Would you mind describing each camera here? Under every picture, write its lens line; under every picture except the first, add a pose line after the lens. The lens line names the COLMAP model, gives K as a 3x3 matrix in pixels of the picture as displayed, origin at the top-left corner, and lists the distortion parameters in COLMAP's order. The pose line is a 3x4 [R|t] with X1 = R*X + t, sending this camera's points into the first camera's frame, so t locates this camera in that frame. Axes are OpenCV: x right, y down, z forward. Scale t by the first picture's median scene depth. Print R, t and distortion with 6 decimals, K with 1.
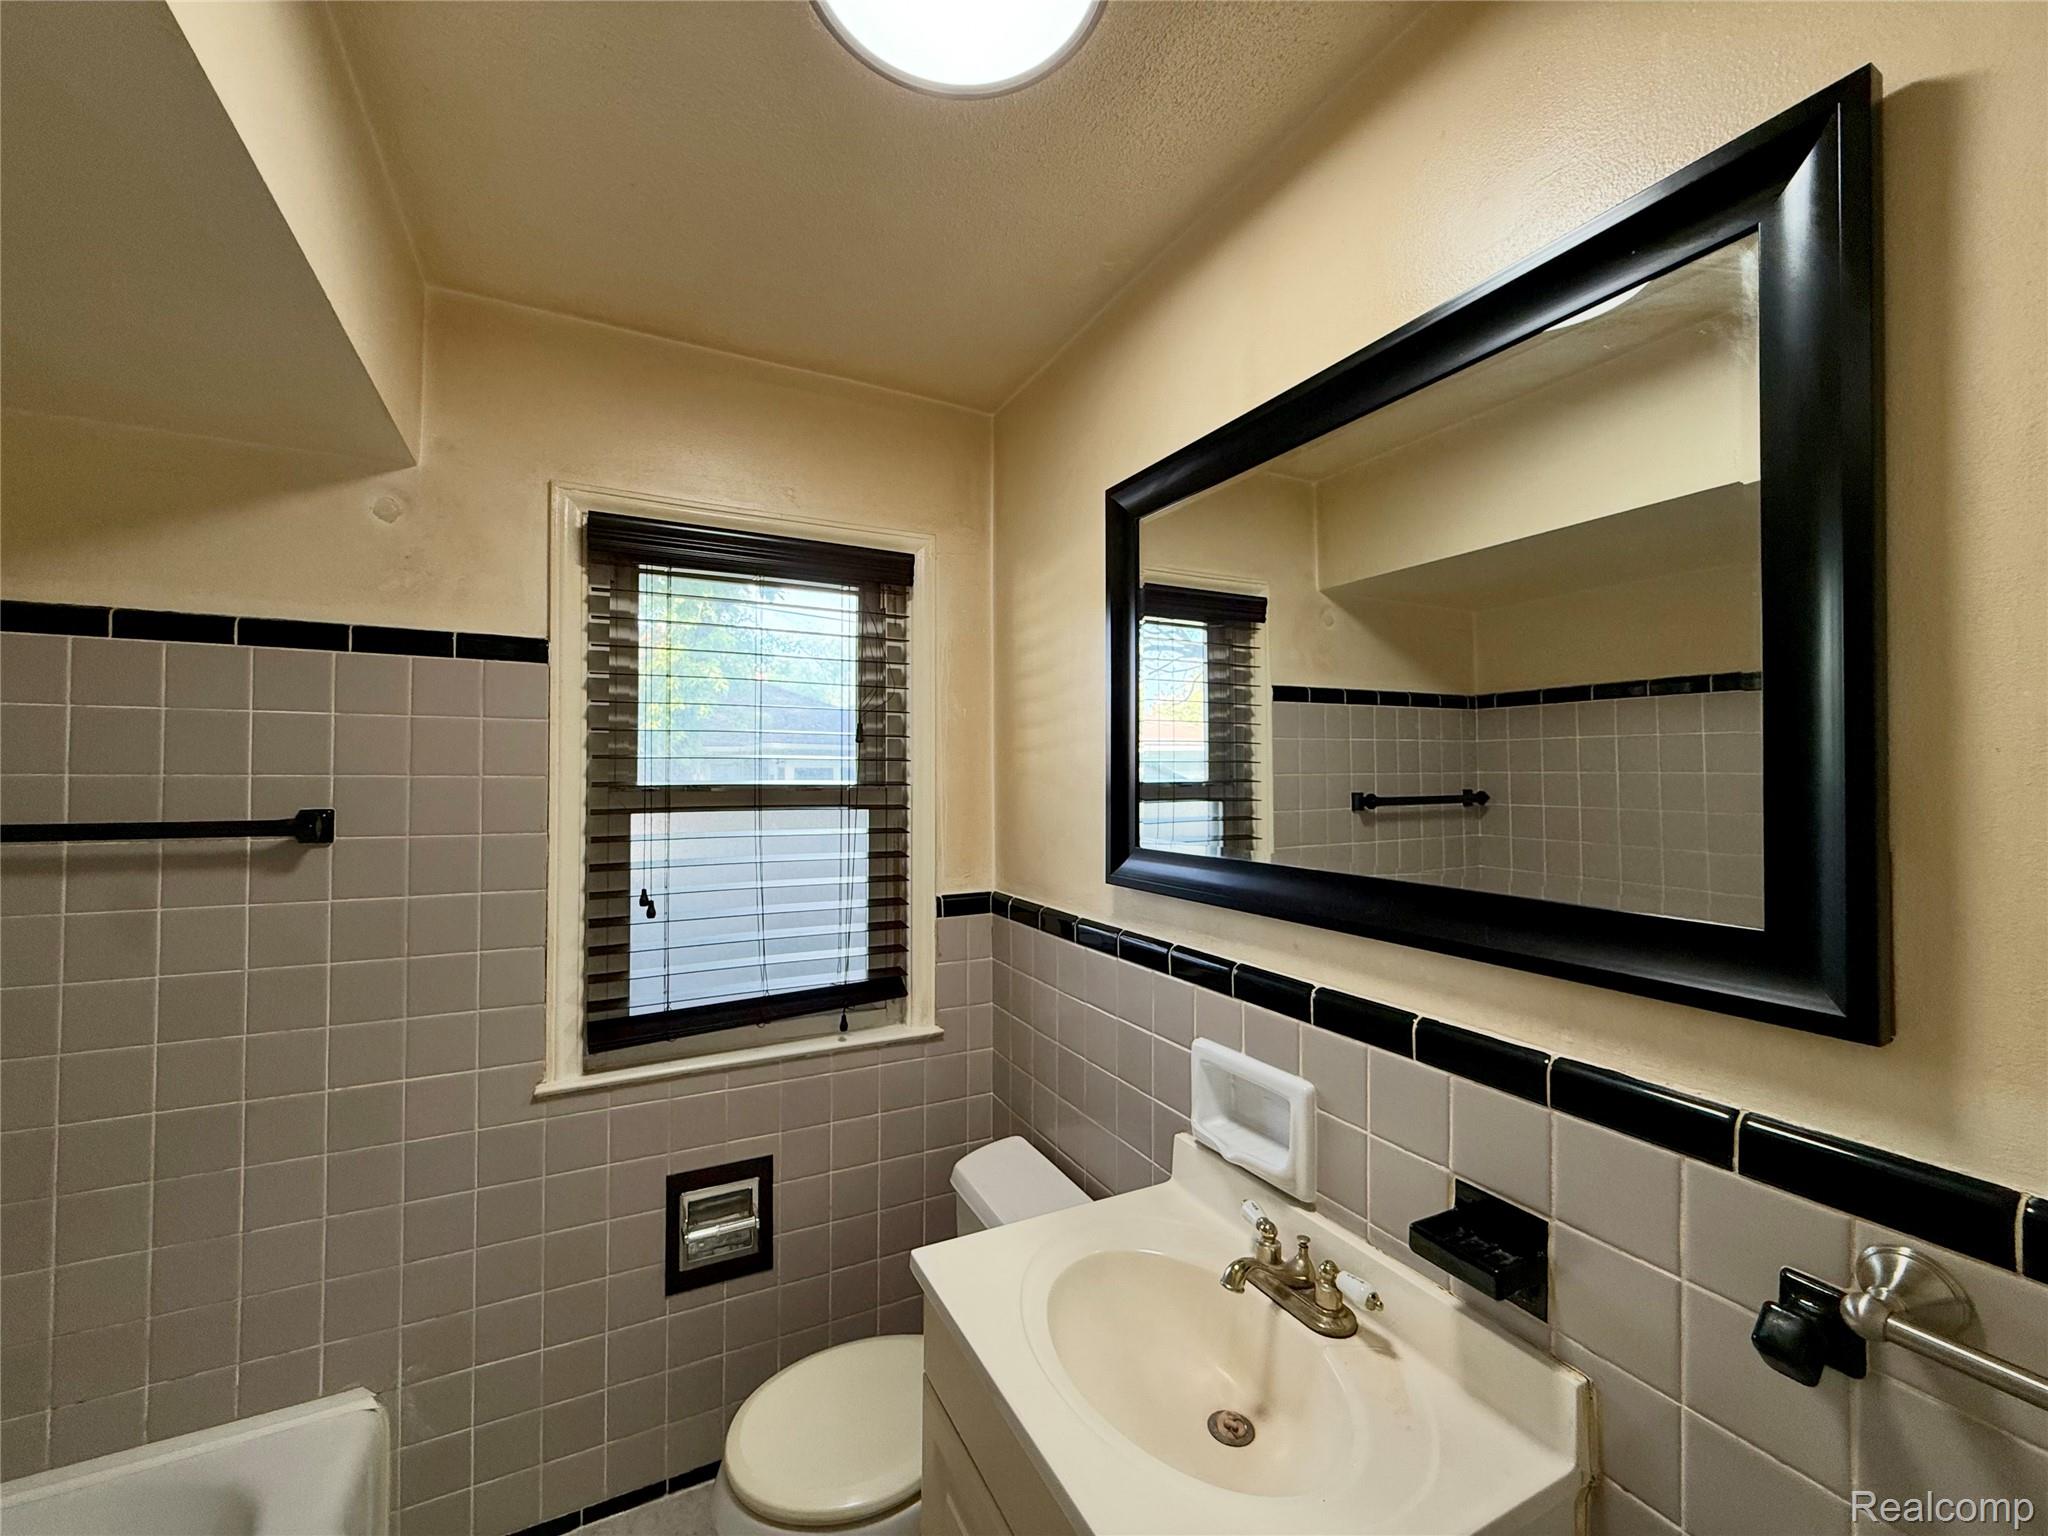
lens RADIAL K [[817.4, 0, 1016.7], [0, 817.4, 766.1], [0, 0, 1]] dist [0.001397, -0.000598]
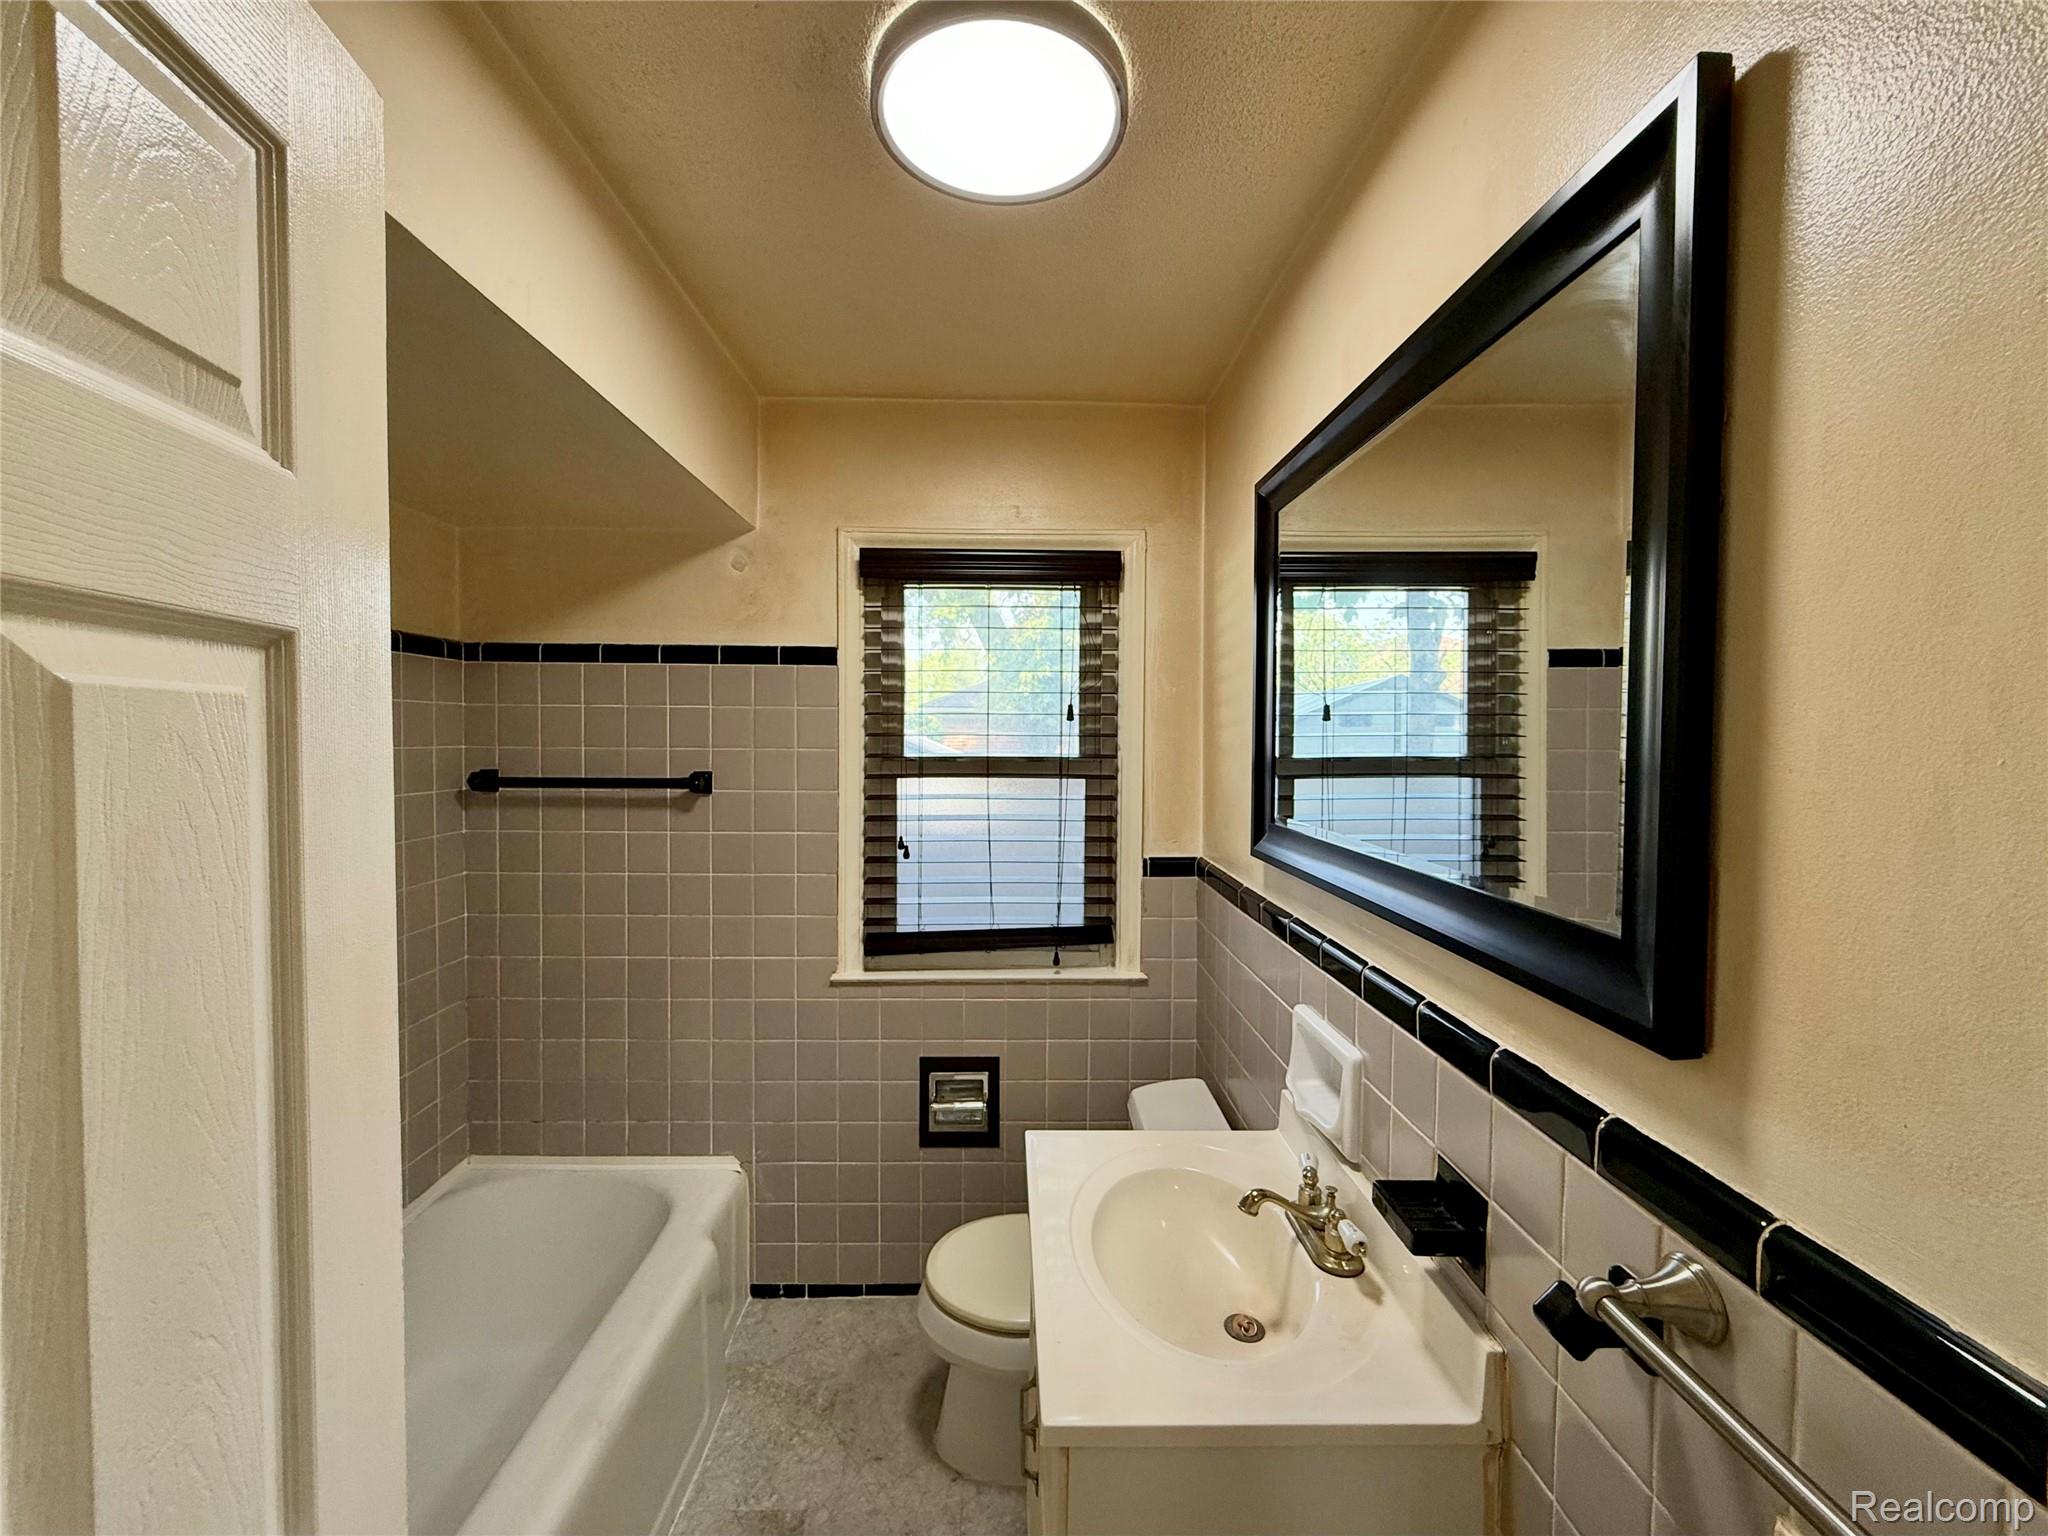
lens RADIAL K [[817.4, 0, 1019.7], [0, 817.4, 761.6], [0, 0, 1]] dist [0.001397, -0.000598]
pose [[0.903682, 0.017869, -0.427832, 0.262366], [0.001298, 0.999010, 0.044466, -0.025567], [0.428203, -0.040739, 0.902764, -0.086730]]
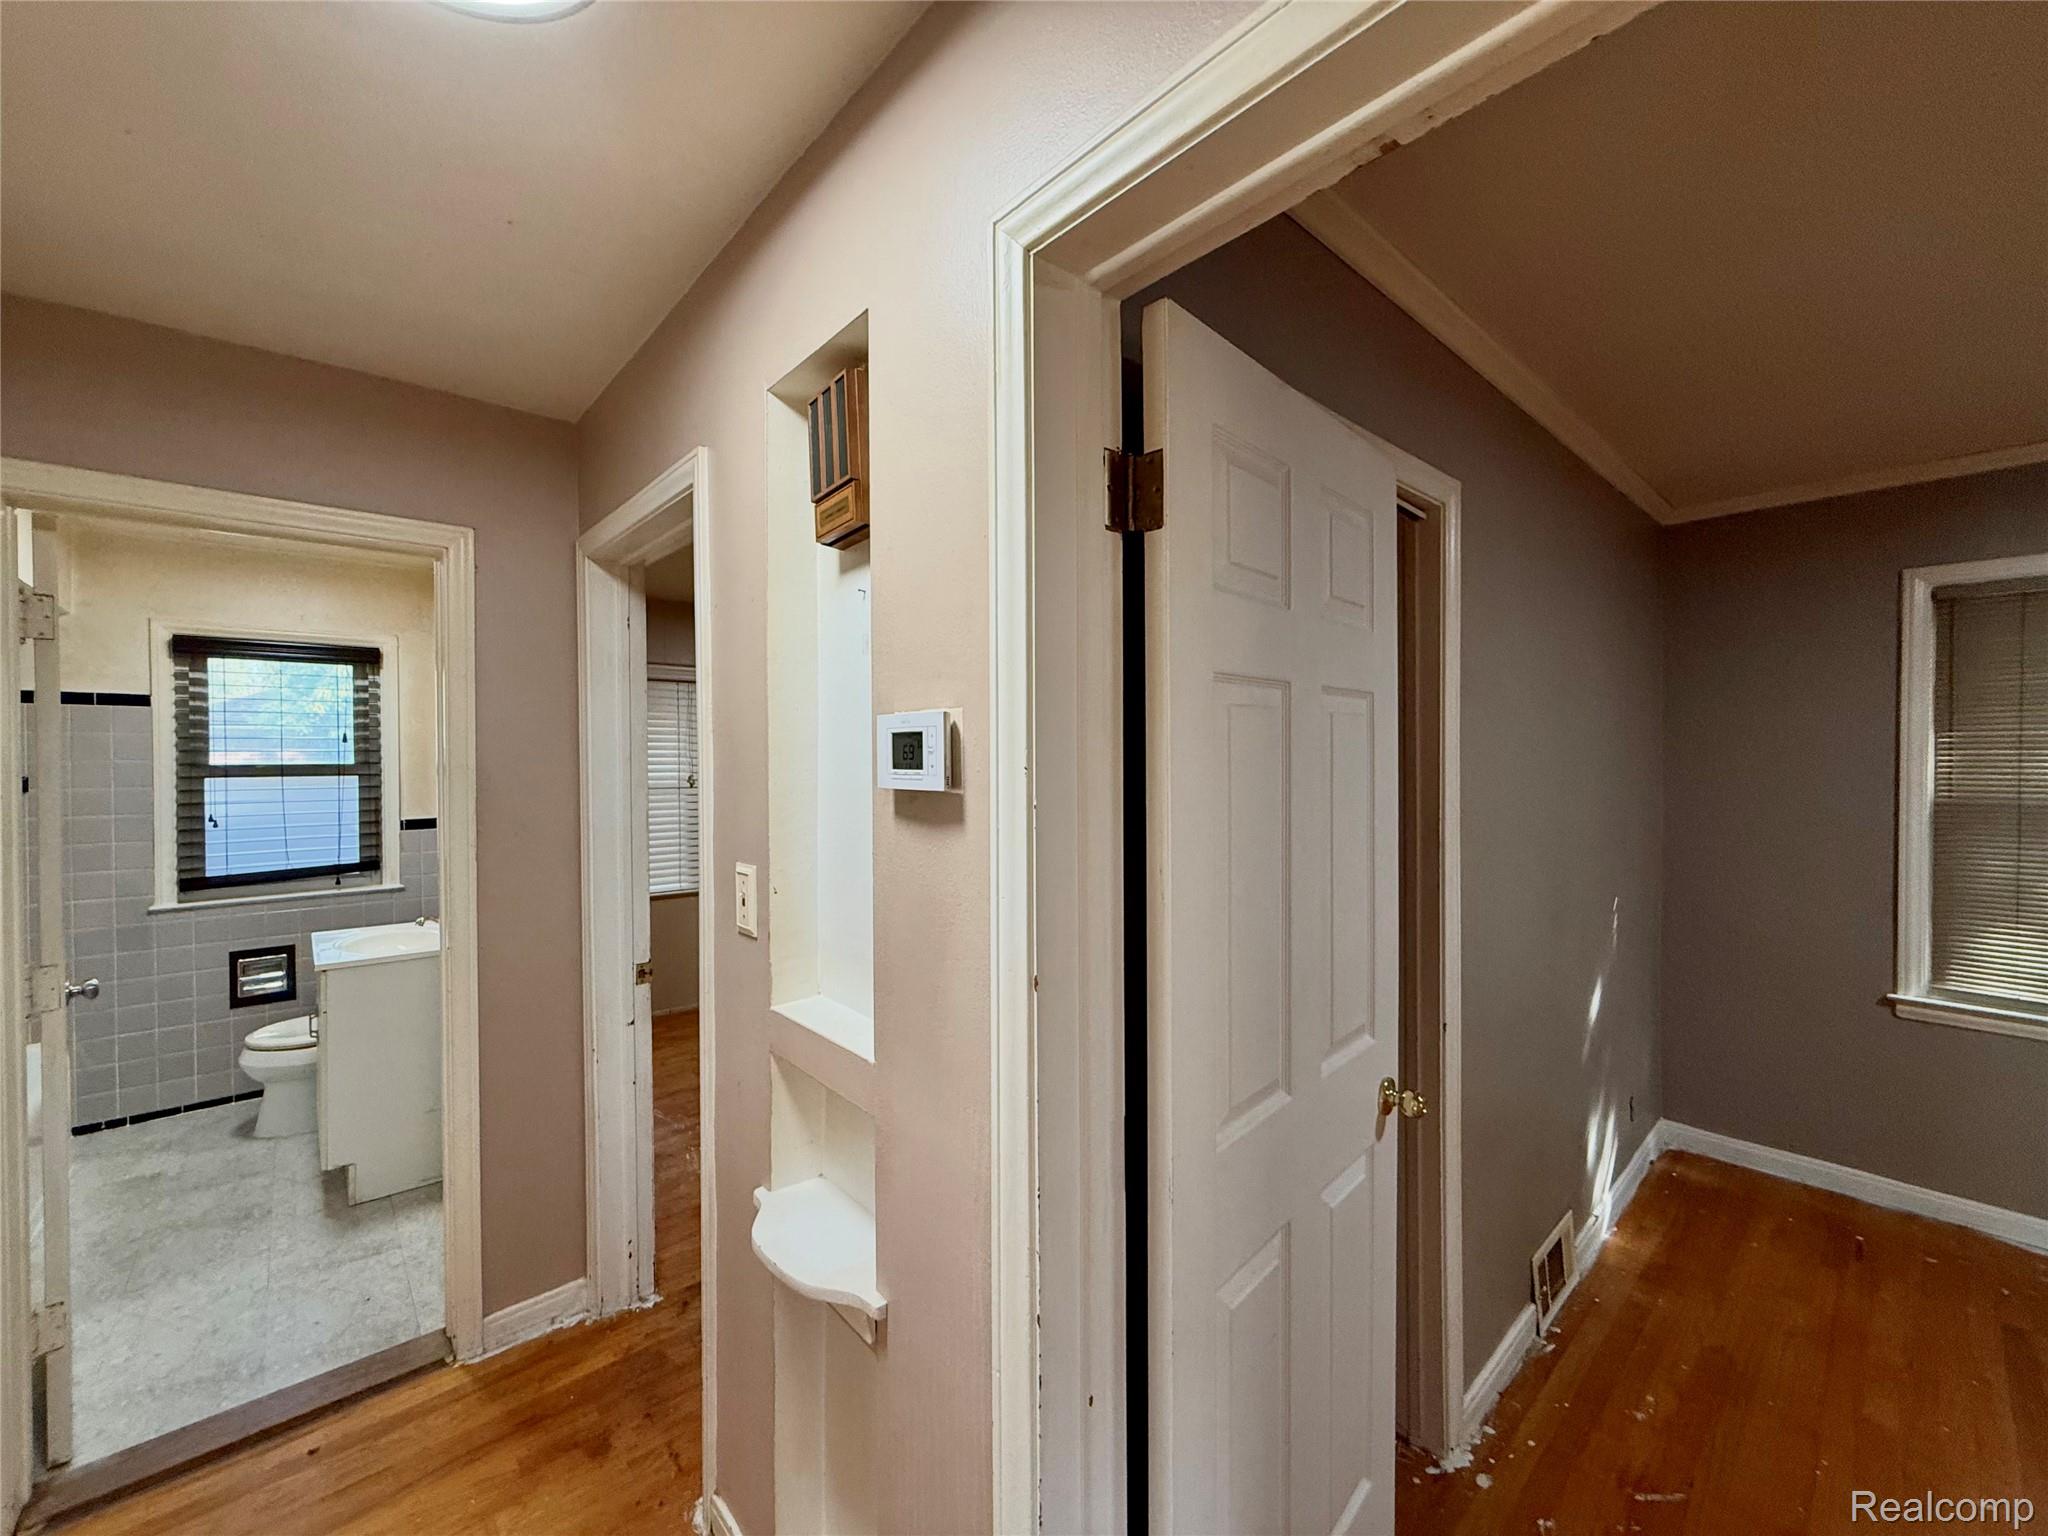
lens RADIAL K [[817.4, 0, 1013.1], [0, 817.4, 766.4], [0, 0, 1]] dist [0.001397, -0.000598]
pose [[0.967655, -0.008246, 0.252143, 0.982653], [0.001709, 0.999657, 0.026133, -0.022321], [-0.252272, -0.024857, 0.967337, -1.508280]]
